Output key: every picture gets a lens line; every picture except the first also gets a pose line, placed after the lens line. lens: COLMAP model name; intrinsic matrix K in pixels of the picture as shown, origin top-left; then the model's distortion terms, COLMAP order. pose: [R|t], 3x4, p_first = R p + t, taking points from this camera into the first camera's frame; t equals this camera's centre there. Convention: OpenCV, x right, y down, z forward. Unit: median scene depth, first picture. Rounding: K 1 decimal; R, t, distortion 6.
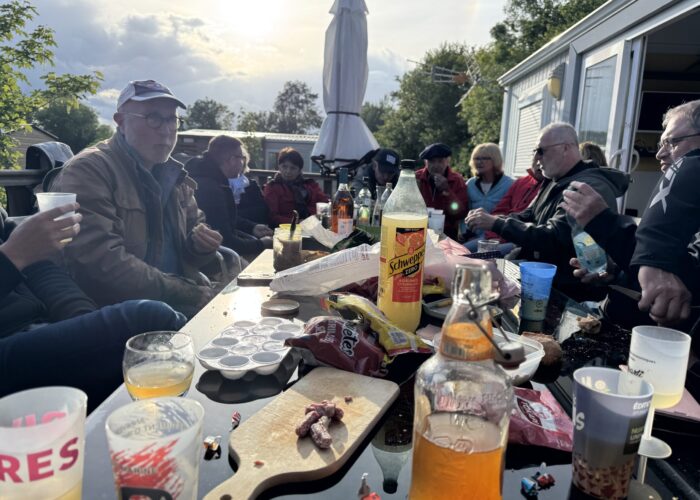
lens RADIAL K [[492.5, 0, 349.1], [0, 492.5, 248.4], [0, 0, 1]] dist [0.048834, -0.067192]
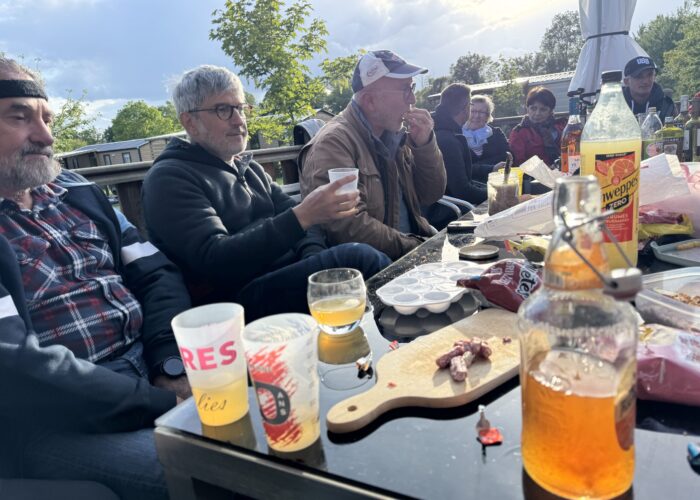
lens RADIAL K [[492.5, 0, 353.0], [0, 492.5, 247.4], [0, 0, 1]] dist [0.048834, -0.067192]
pose [[0.865221, -0.018715, -0.501041, 0.123564], [0.061159, 0.995780, 0.068418, 0.025169], [0.497646, -0.089840, 0.862715, 0.027087]]
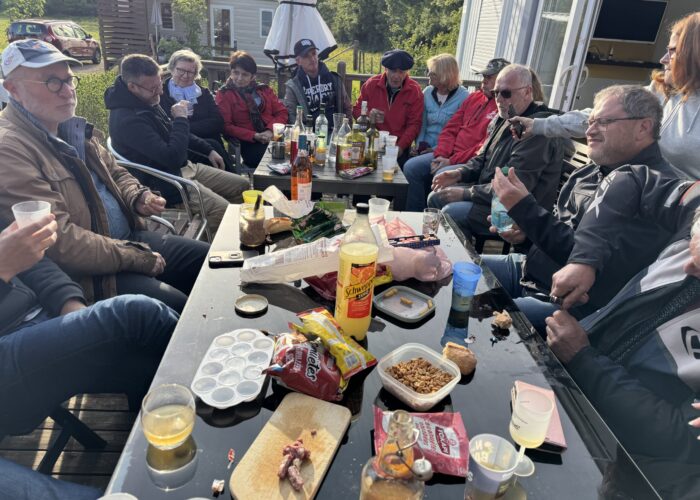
lens RADIAL K [[492.5, 0, 352.7], [0, 492.5, 243.4], [0, 0, 1]] dist [0.048834, -0.067192]
pose [[0.995169, -0.007119, 0.097916, -0.013311], [-0.018477, 0.965963, 0.258021, -0.301362], [-0.096420, -0.258584, 0.961165, -0.097434]]
